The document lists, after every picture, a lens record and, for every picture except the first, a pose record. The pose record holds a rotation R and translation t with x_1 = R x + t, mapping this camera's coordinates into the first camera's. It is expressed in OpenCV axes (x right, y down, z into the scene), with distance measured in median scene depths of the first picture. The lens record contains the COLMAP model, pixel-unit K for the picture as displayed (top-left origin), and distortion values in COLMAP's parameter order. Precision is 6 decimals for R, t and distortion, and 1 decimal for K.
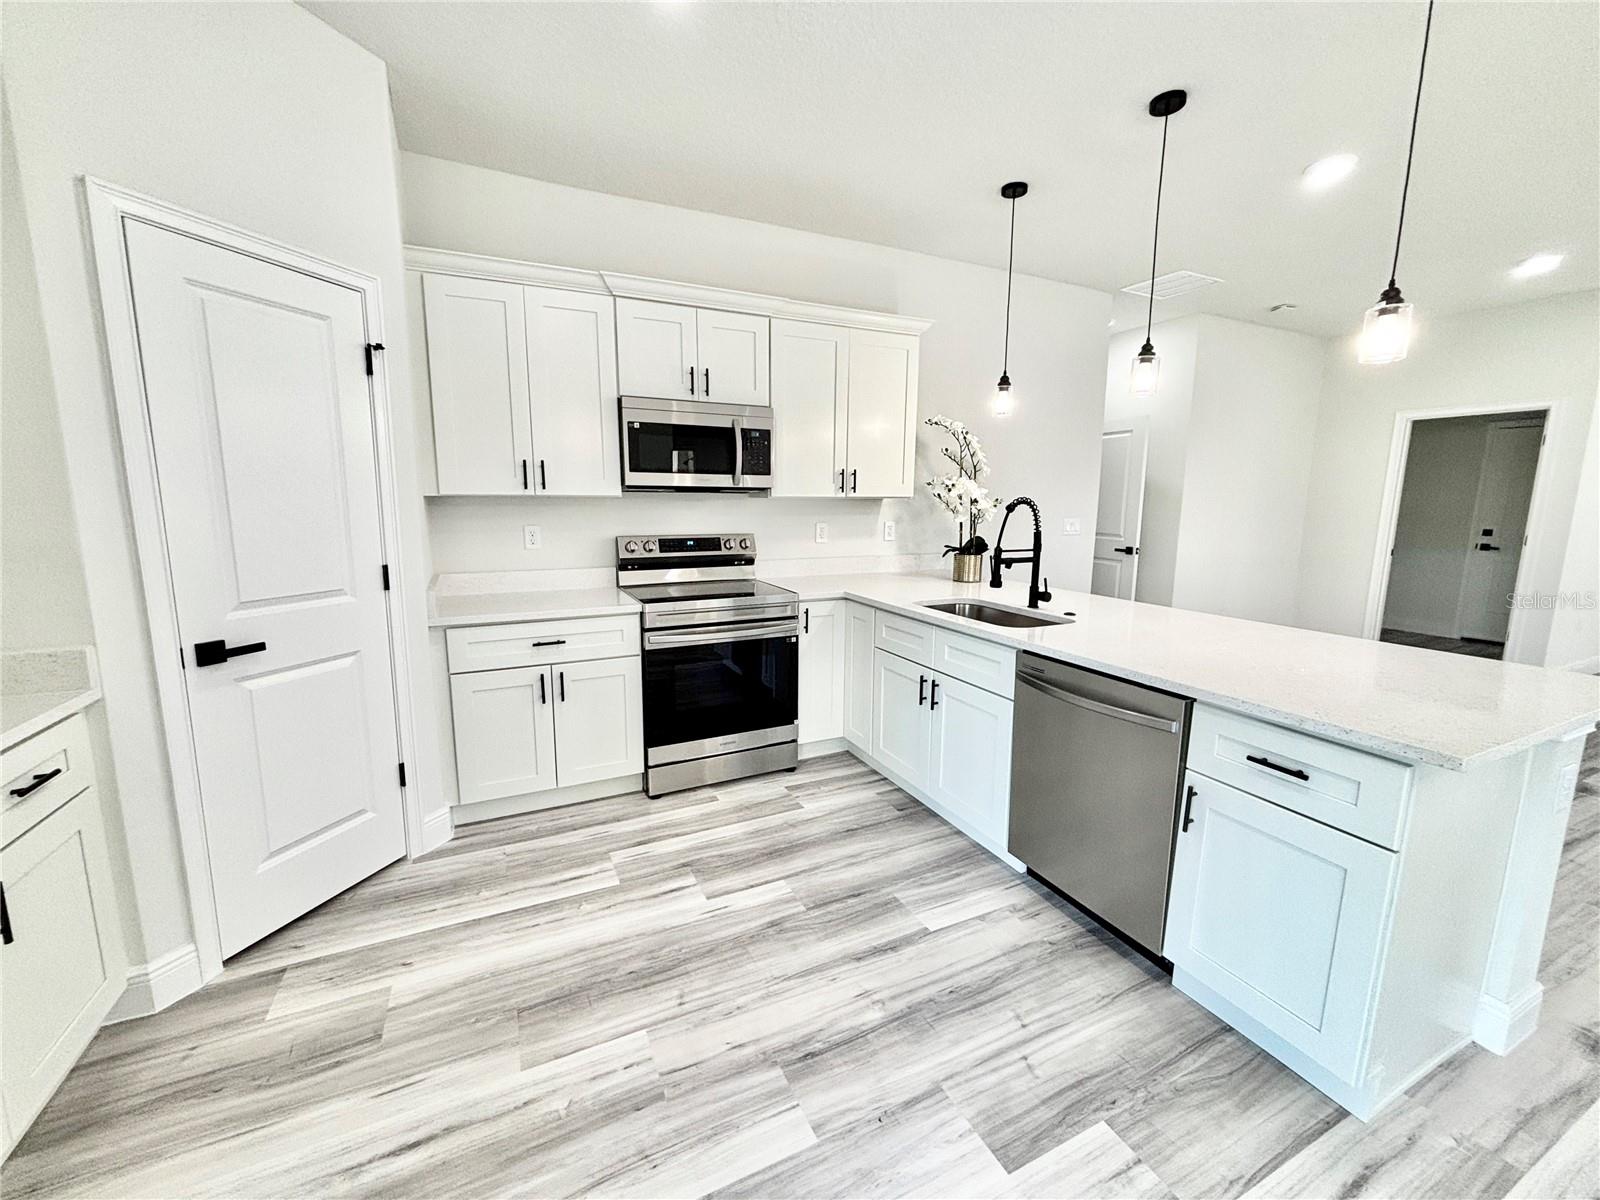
lens RADIAL K [[643.4, 0, 797.4], [0, 643.4, 597.7], [0, 0, 1]] dist [0.001159, -0.001275]
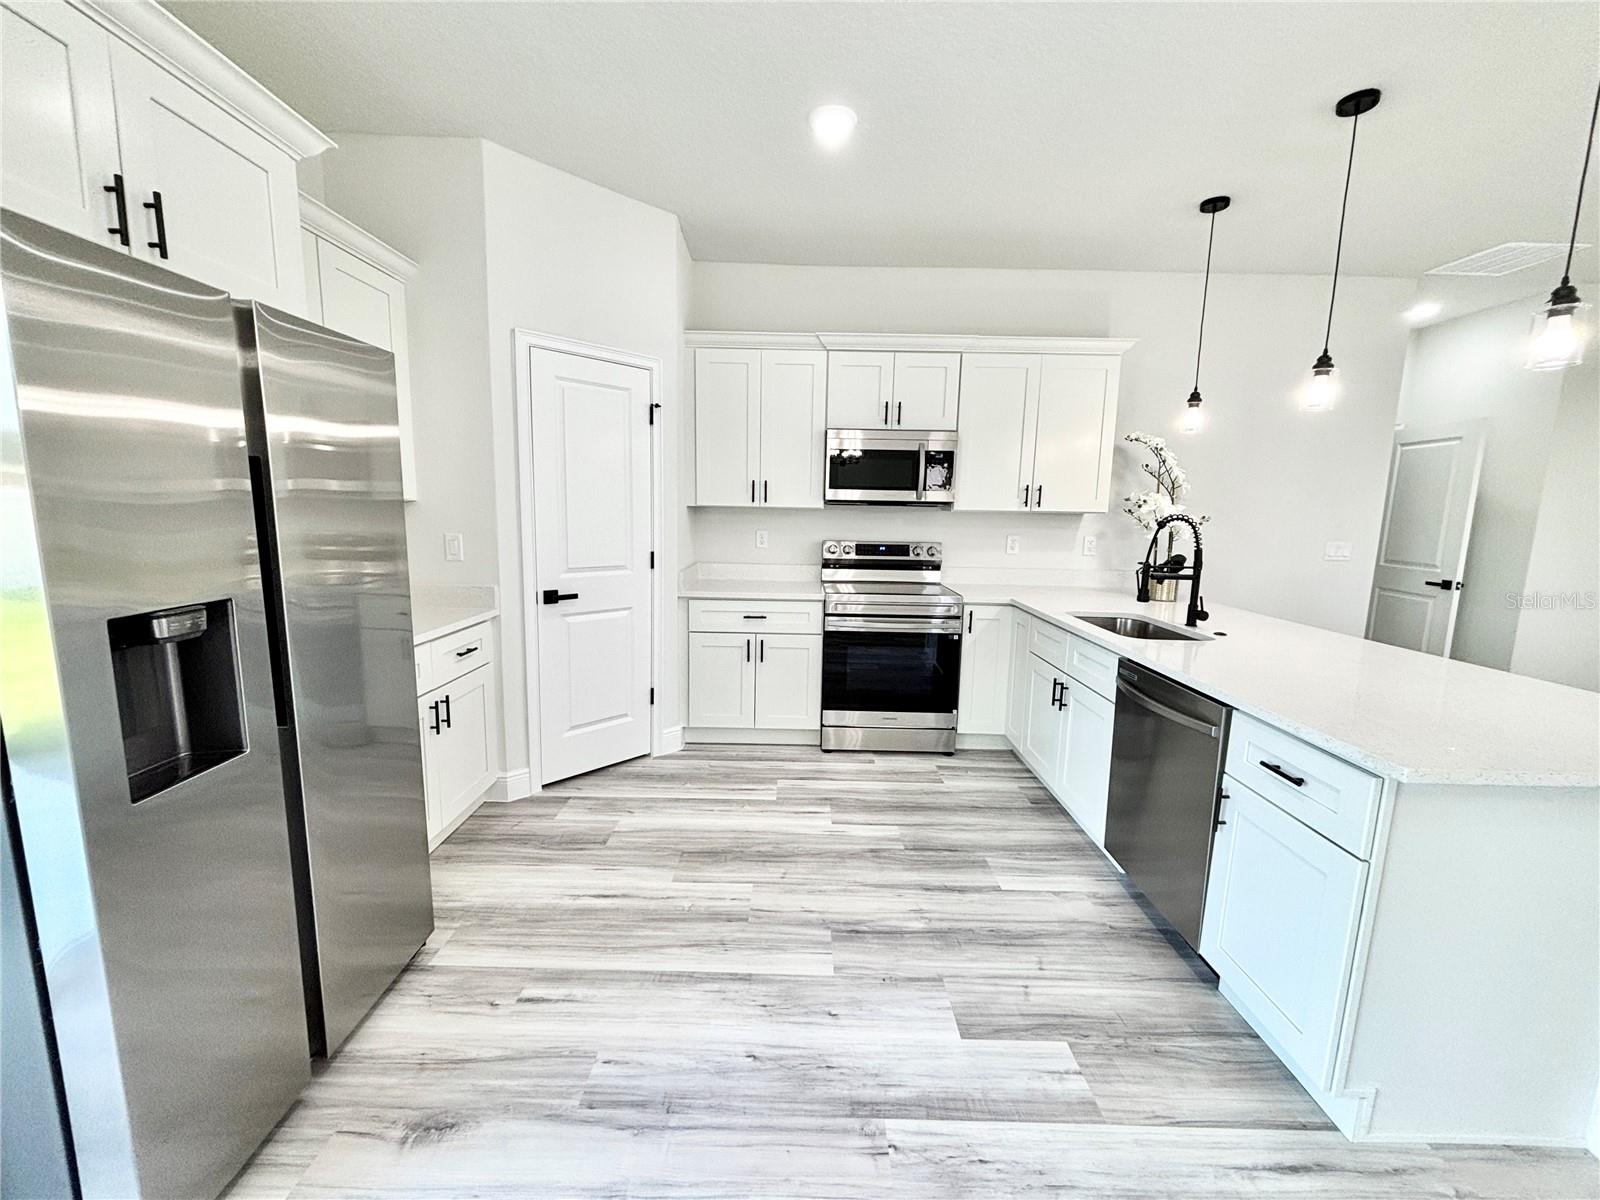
lens RADIAL K [[643.4, 0, 799.6], [0, 643.4, 599.0], [0, 0, 1]] dist [0.001159, -0.001275]
pose [[0.902176, 0.074908, -0.424814, 0.282901], [-0.082920, 0.996556, -0.000375, 0.028448], [0.423323, 0.035564, 0.905280, -0.177571]]
